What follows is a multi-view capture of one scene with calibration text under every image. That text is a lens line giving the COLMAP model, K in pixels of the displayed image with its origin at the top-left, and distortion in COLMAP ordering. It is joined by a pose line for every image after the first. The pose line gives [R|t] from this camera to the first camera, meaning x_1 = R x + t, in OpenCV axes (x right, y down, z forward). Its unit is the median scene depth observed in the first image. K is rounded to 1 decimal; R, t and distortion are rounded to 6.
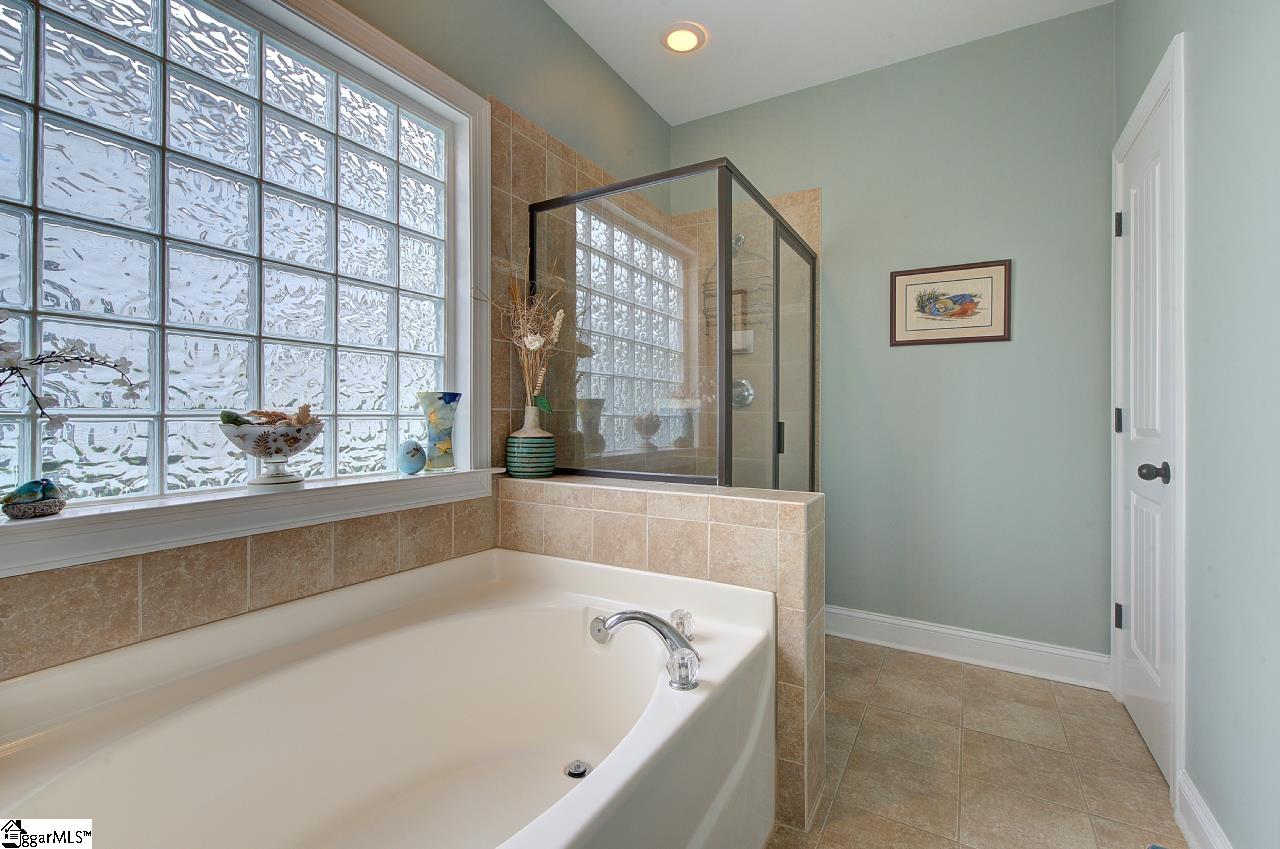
lens RADIAL K [[562.0, 0, 635.9], [0, 562.0, 414.6], [0, 0, 1]] dist [-0.003599, 0.000895]
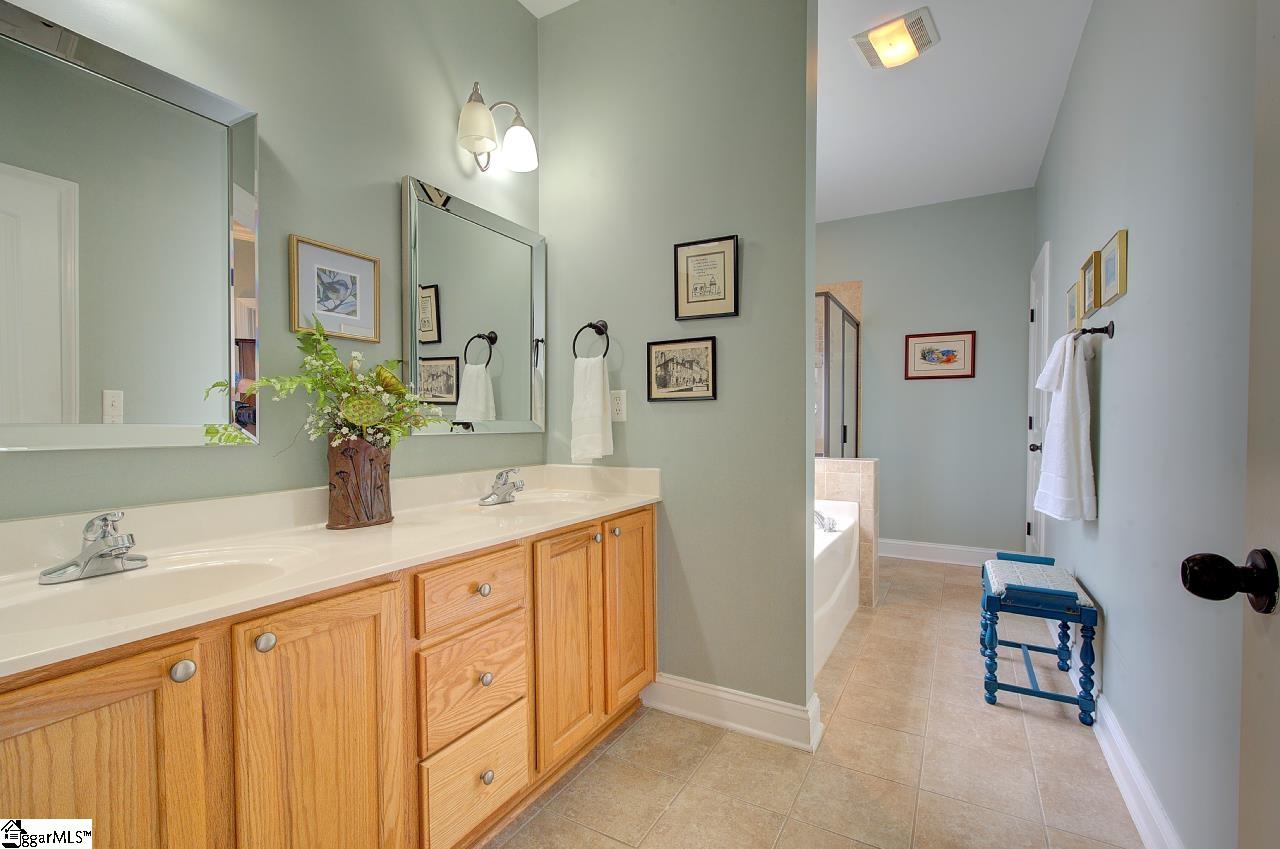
lens RADIAL K [[562.0, 0, 644.3], [0, 562.0, 432.6], [0, 0, 1]] dist [-0.003599, 0.000895]
pose [[0.999751, -0.001628, 0.022273, -0.381422], [0.001233, 0.999842, 0.017734, 0.005328], [-0.022298, -0.017702, 0.999595, -0.695002]]
